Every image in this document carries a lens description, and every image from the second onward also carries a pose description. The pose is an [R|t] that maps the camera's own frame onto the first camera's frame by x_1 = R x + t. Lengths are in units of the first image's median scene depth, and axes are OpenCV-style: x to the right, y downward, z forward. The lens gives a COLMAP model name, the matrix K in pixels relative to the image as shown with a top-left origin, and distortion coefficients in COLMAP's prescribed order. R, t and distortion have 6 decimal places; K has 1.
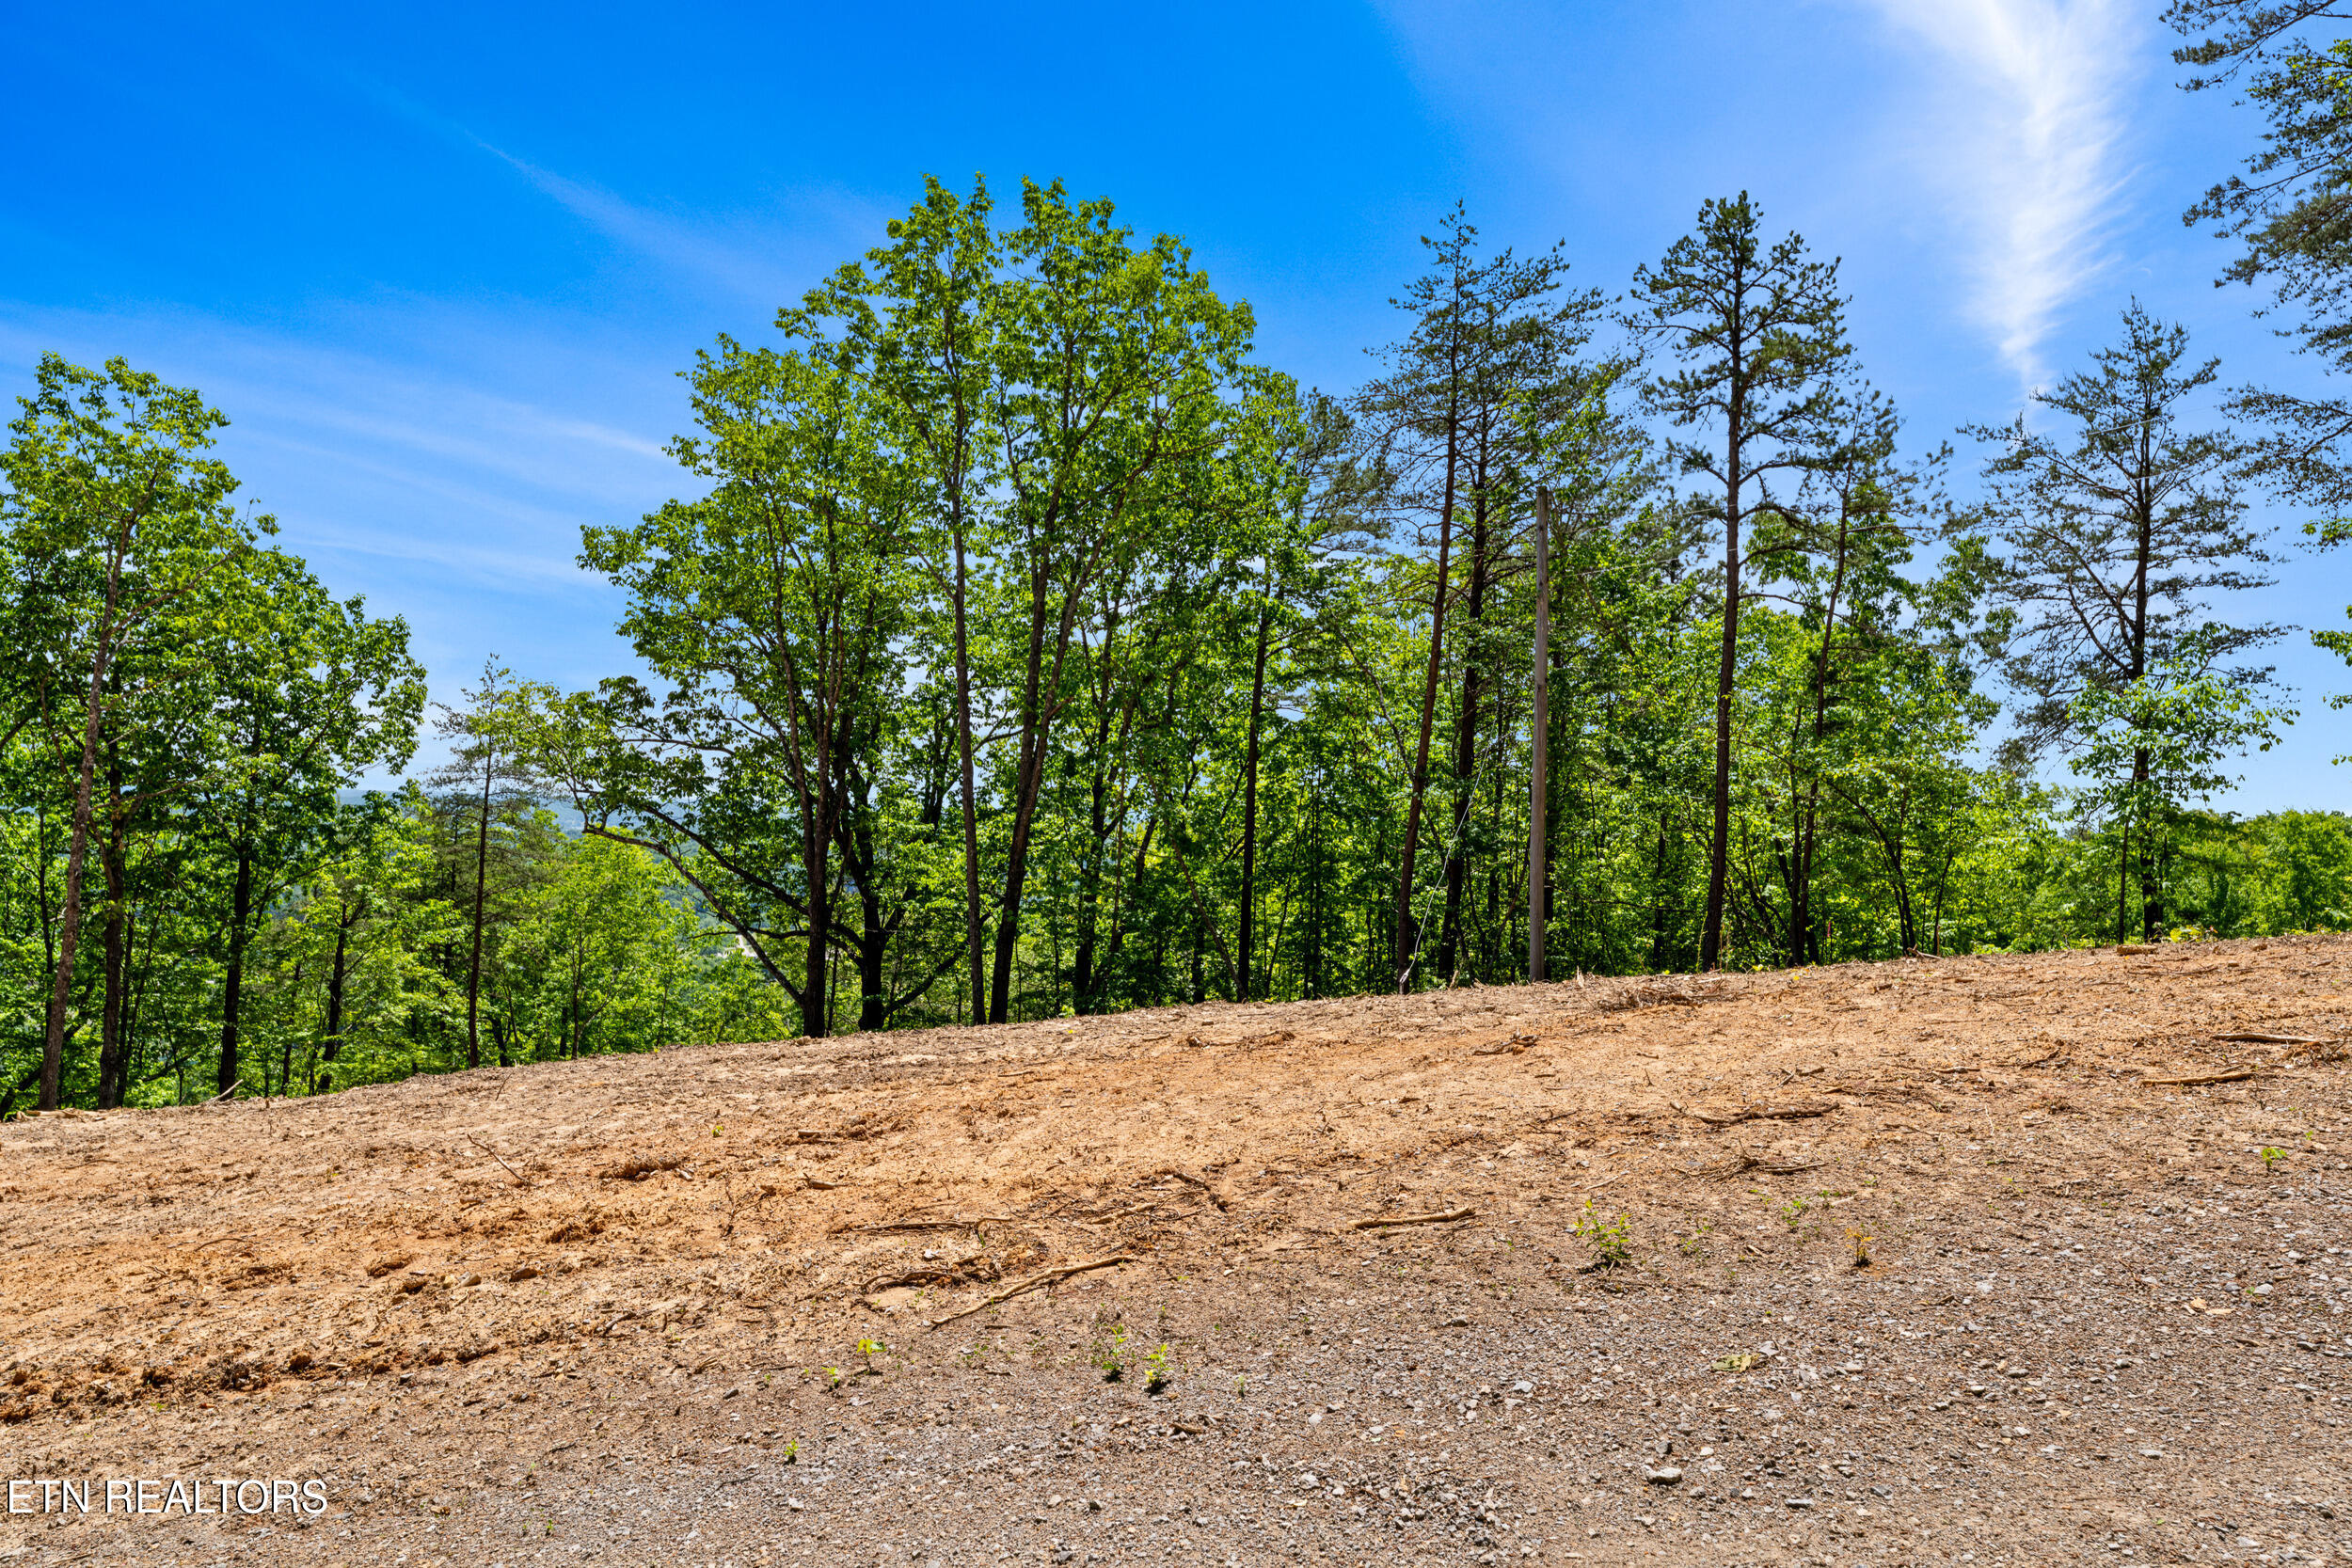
lens RADIAL K [[1537.4, 0, 1170.5], [0, 1537.4, 783.5], [0, 0, 1]] dist [0.024809, 0.004616]
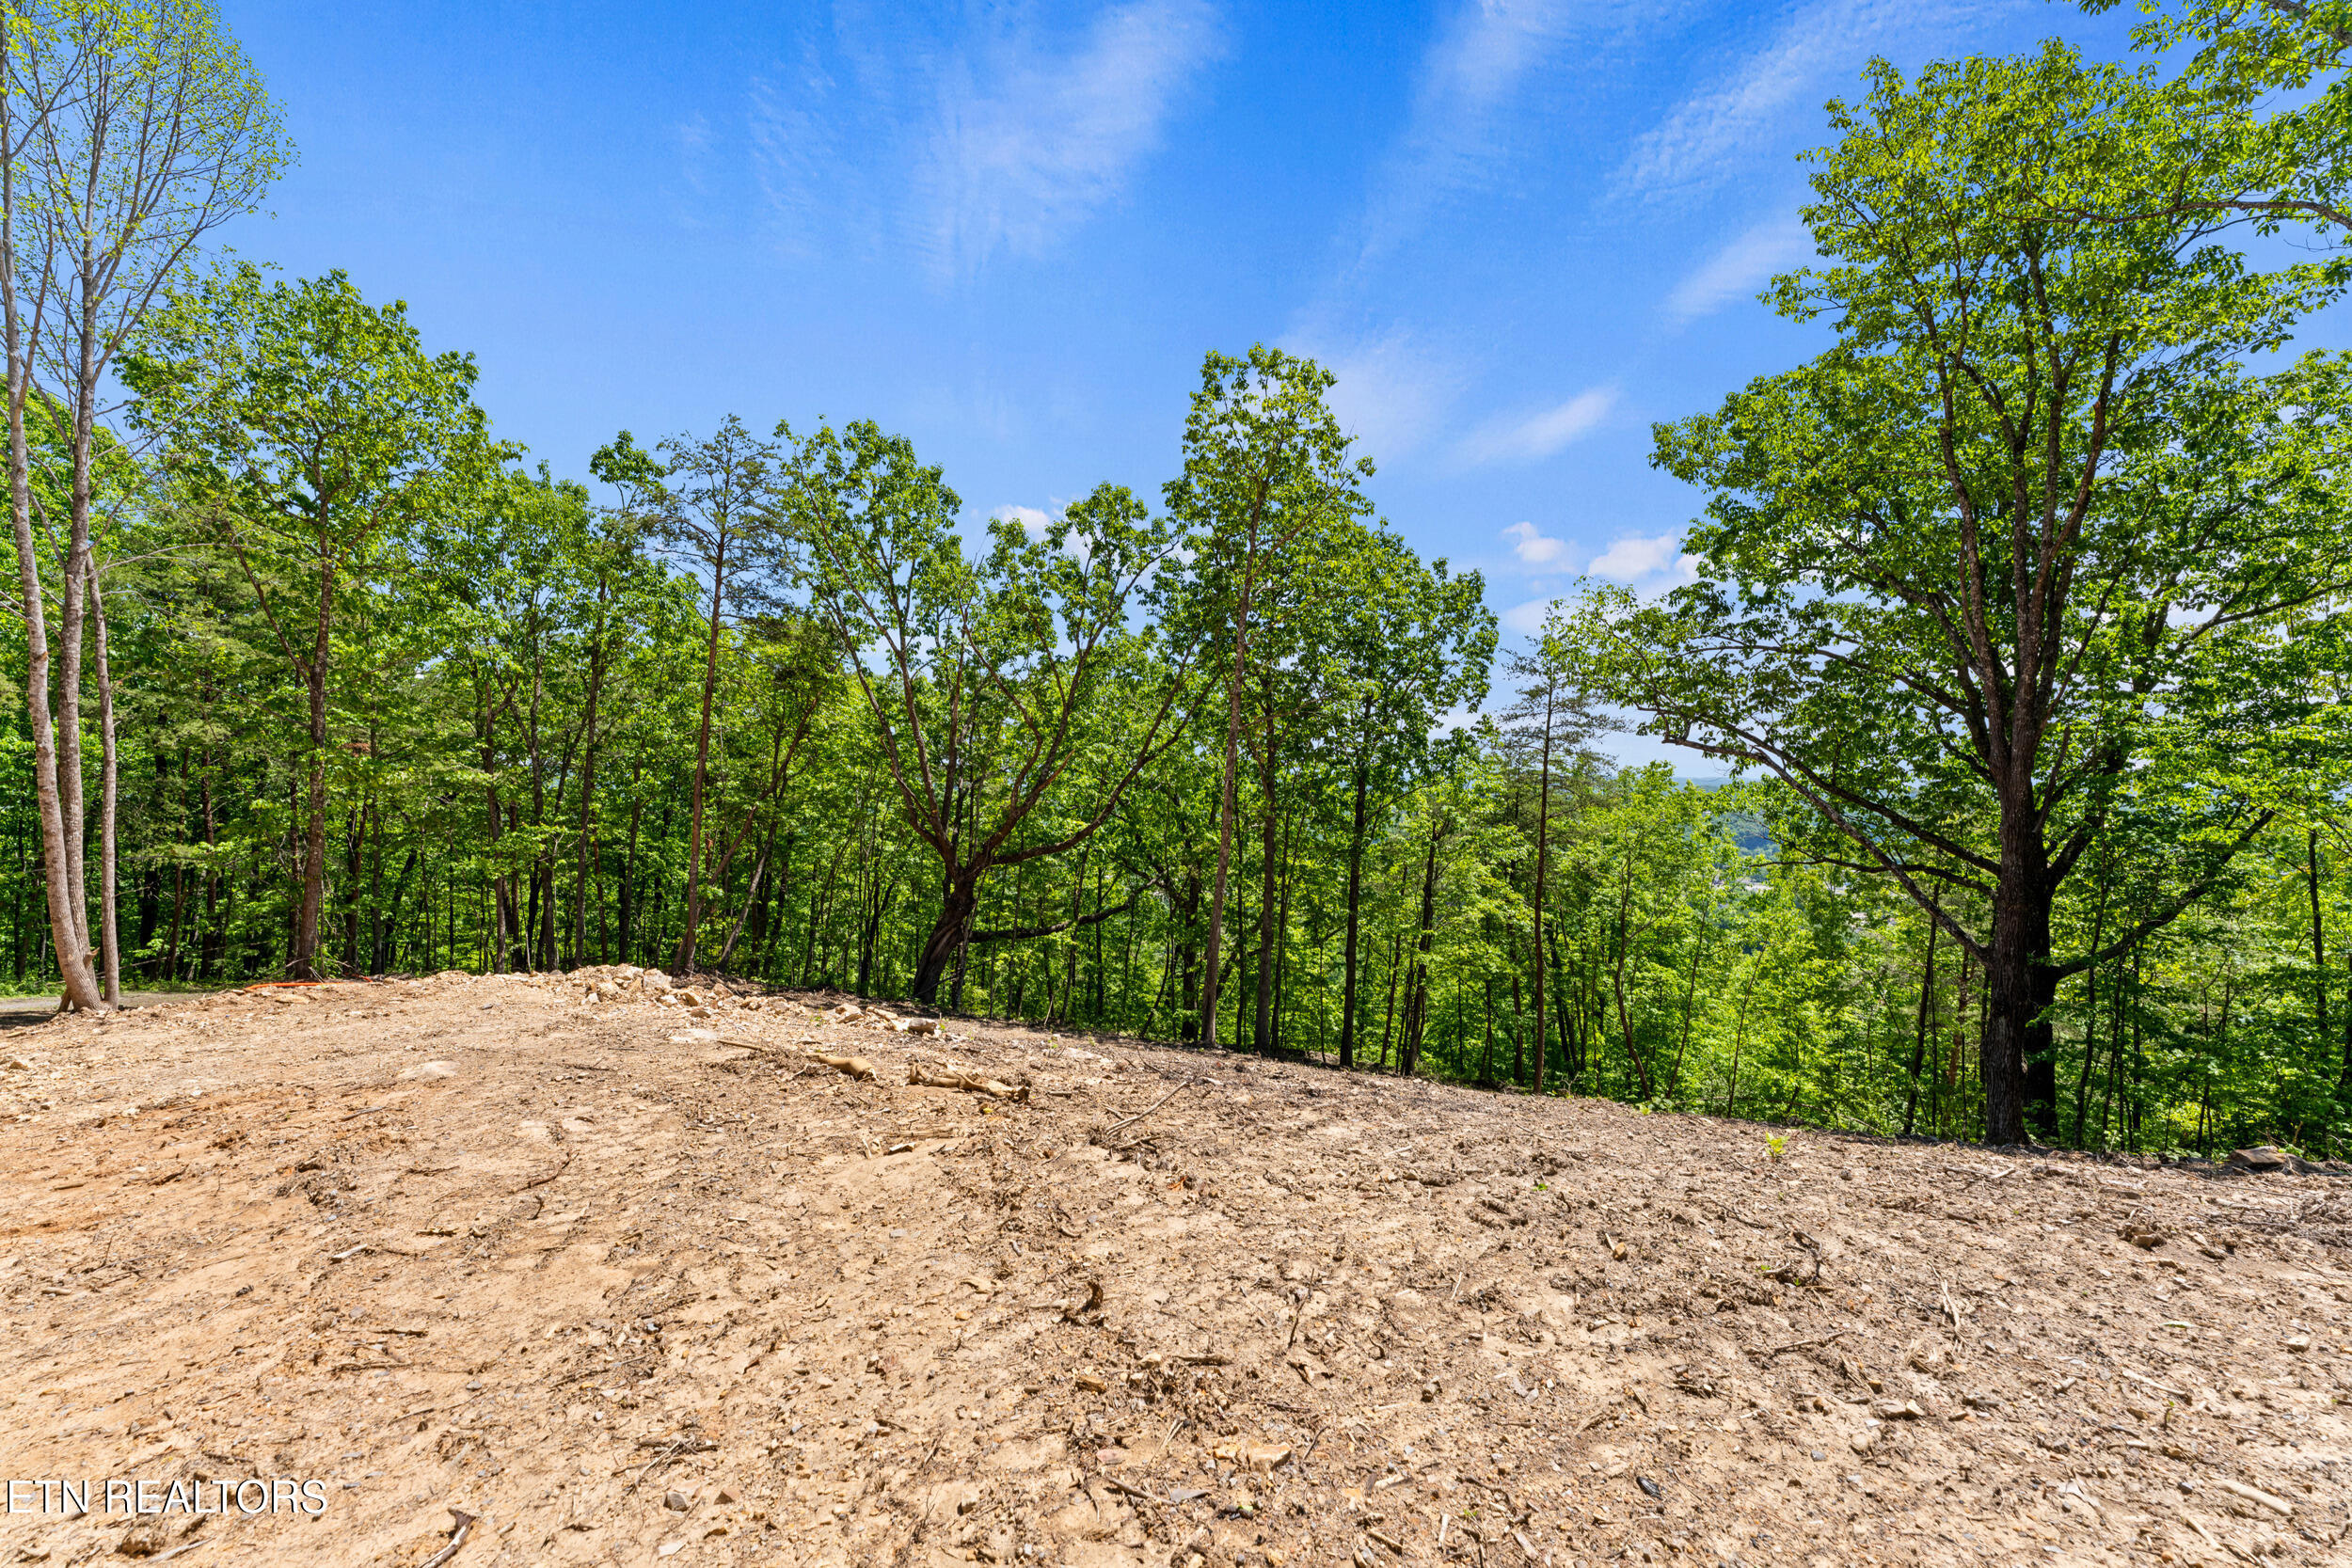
lens RADIAL K [[940.0, 0, 1178.6], [0, 940.0, 808.1], [0, 0, 1]] dist [-0.001212, -0.000177]
pose [[0.721045, 0.010043, -0.692816, -0.172947], [0.015711, 0.999401, 0.030839, 0.042179], [0.692711, -0.033122, 0.720455, 0.340509]]
